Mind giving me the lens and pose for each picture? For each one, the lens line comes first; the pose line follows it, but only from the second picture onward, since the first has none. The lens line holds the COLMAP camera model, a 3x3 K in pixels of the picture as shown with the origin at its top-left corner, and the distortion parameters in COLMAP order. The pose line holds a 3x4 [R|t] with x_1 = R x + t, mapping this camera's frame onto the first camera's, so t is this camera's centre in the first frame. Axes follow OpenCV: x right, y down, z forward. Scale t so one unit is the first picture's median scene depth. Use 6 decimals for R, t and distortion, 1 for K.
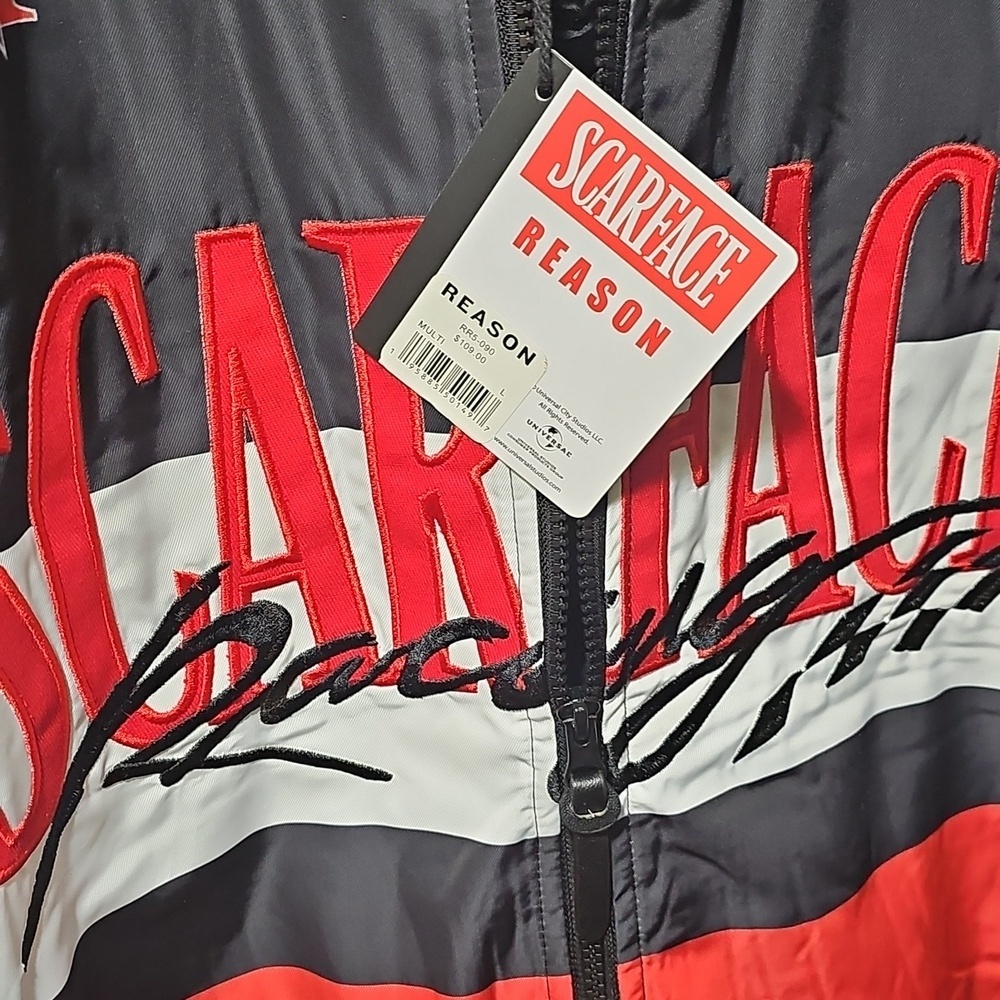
lens RADIAL K [[1283.4, 0, 500.0], [0, 1283.4, 500.0], [0, 0, 1]] dist [0.161303, -0.030503]
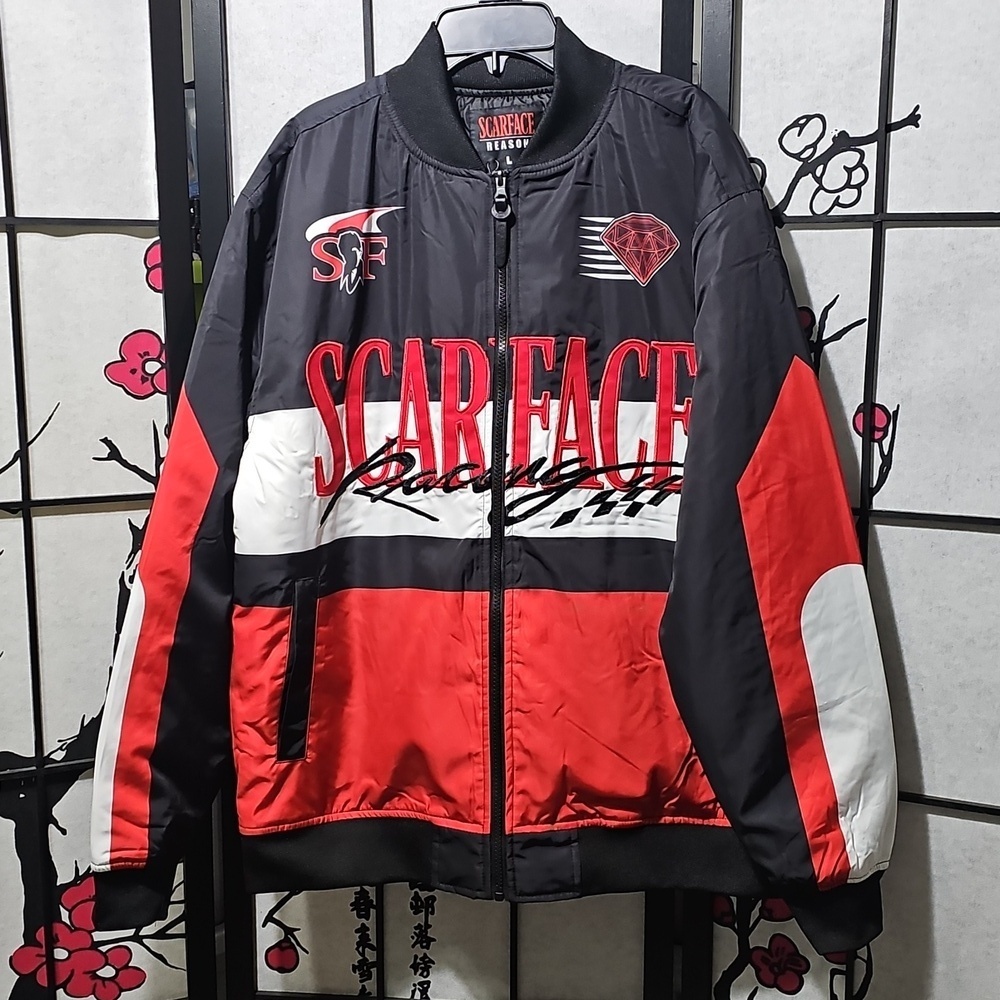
lens RADIAL K [[1283.4, 0, 500.0], [0, 1283.4, 500.0], [0, 0, 1]] dist [0.161303, -0.030503]
pose [[0.985359, 0.098250, -0.139339, 0.479325], [-0.128676, 0.964714, -0.229717, 0.857126], [0.111852, 0.244283, 0.963231, -1.944598]]
